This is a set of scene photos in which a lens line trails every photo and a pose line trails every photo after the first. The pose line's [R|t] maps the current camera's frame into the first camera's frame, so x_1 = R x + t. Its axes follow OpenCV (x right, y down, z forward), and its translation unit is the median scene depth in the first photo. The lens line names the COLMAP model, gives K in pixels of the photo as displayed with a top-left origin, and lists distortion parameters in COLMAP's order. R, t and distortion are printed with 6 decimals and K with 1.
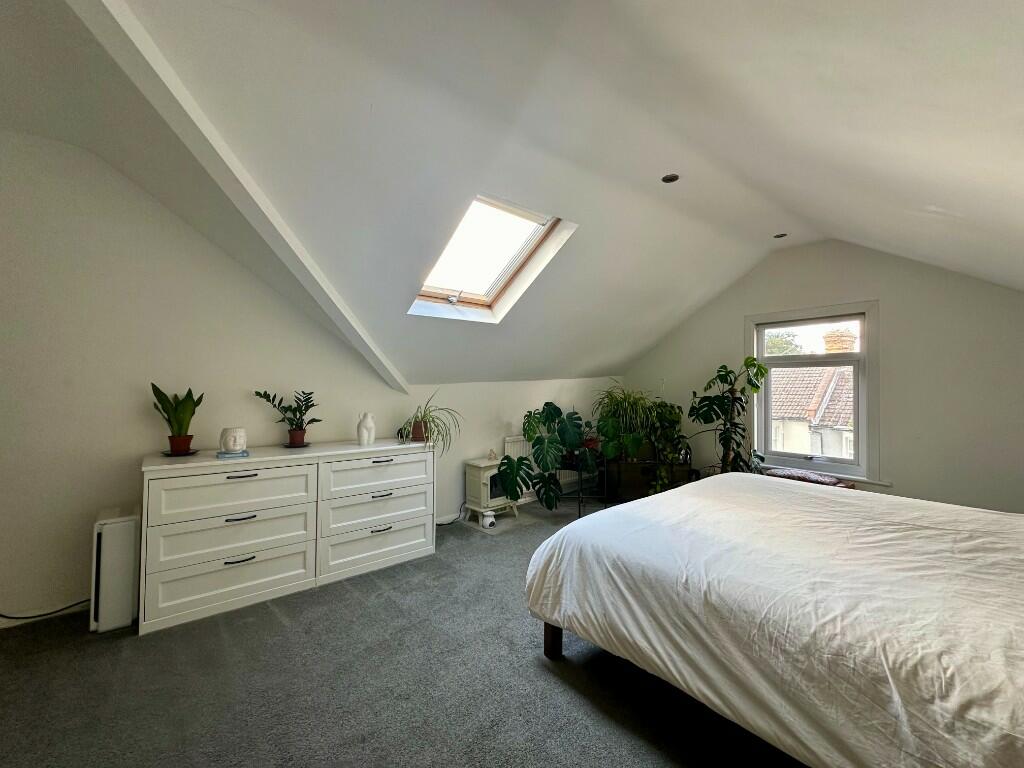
lens RADIAL K [[409.1, 0, 513.6], [0, 409.1, 382.2], [0, 0, 1]] dist [-0.000961, -0.000106]
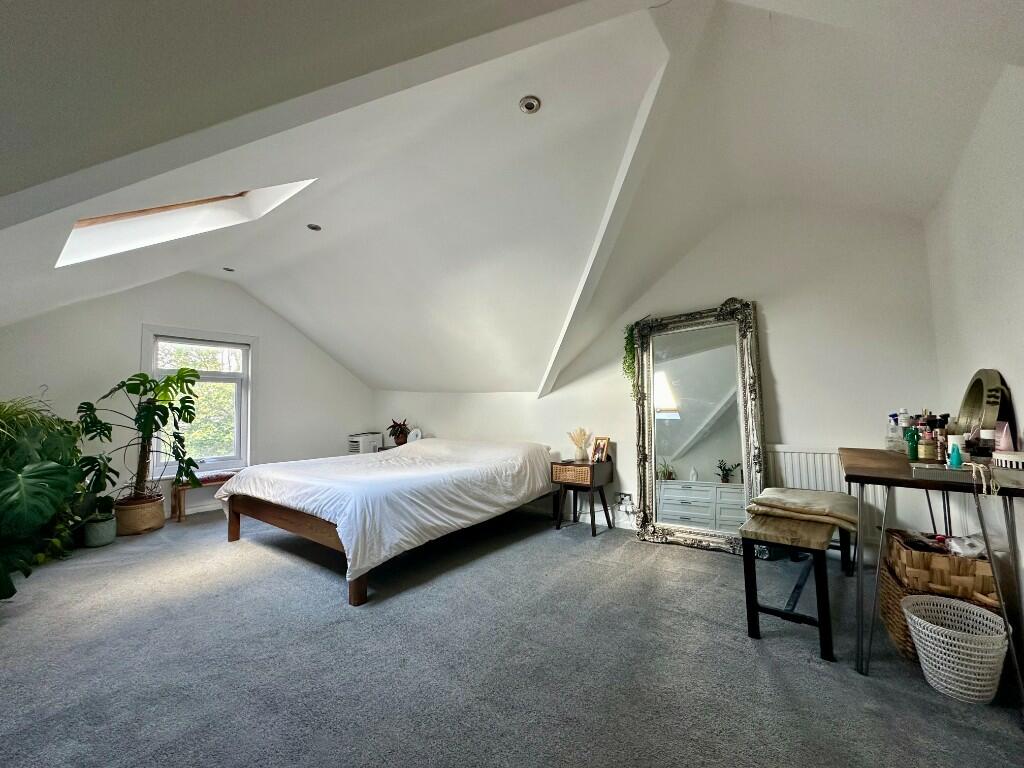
lens RADIAL K [[409.1, 0, 513.6], [0, 409.1, 382.2], [0, 0, 1]] dist [-0.000961, -0.000106]
pose [[-0.214304, 0.069177, 0.974314, -1.284889], [0.013545, 0.997604, -0.067851, 0.119126], [-0.976673, -0.001343, -0.214727, 0.872904]]
